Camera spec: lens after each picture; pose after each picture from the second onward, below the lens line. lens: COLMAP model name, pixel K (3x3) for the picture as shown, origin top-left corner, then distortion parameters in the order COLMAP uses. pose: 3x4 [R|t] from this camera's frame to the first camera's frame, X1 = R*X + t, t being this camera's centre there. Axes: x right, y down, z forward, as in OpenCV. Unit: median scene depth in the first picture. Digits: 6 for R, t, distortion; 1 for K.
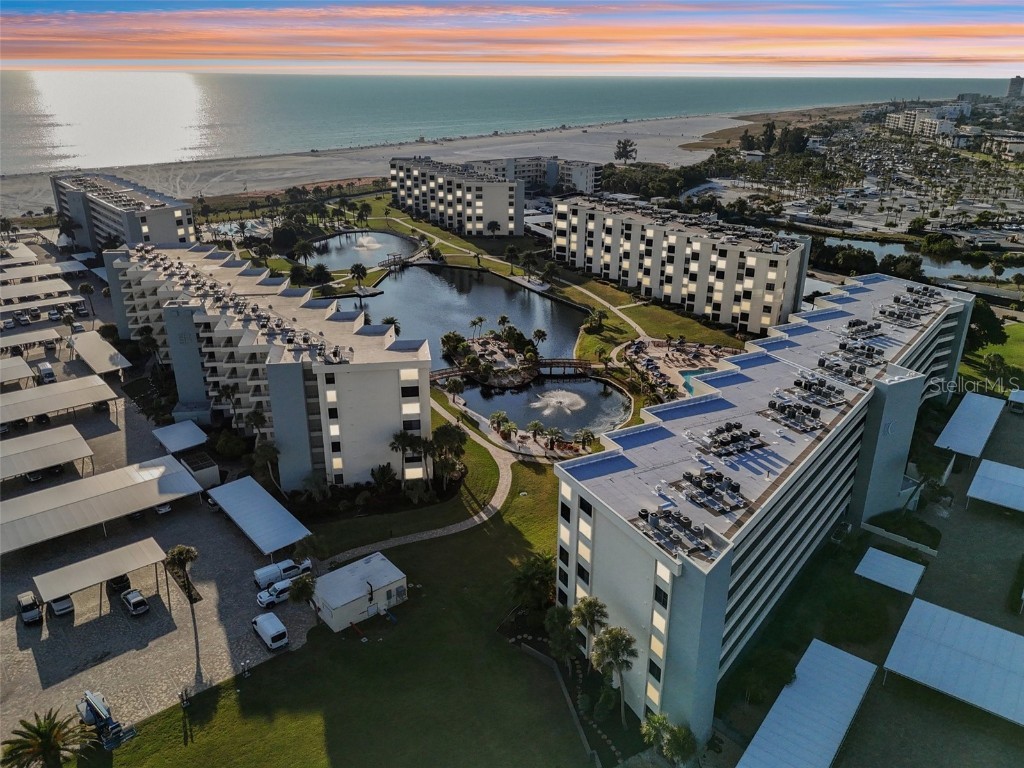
lens RADIAL K [[762.0, 0, 512.0], [0, 762.0, 384.0], [0, 0, 1]] dist [0.061769, -0.050080]
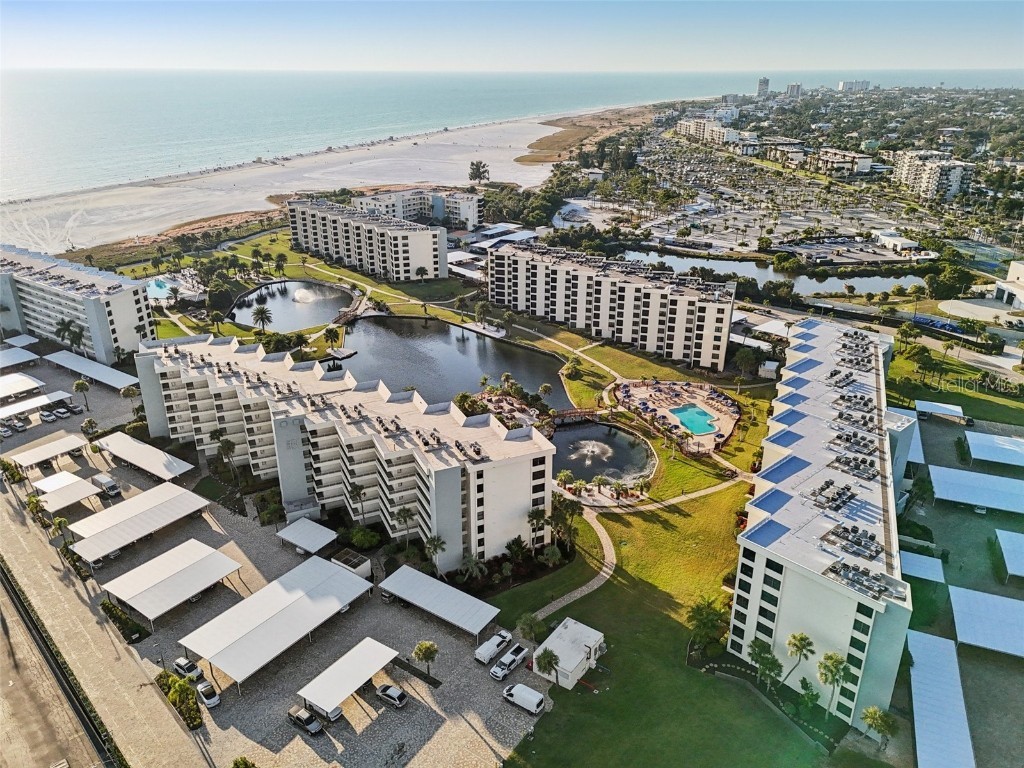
lens RADIAL K [[747.2, 0, 514.8], [0, 747.2, 384.9], [0, 0, 1]] dist [0.065189, -0.057976]
pose [[0.966381, -0.105161, 0.234623, -0.188969], [0.102234, 0.994455, 0.024640, -0.072160], [-0.235913, 0.000175, 0.971774, -0.059761]]
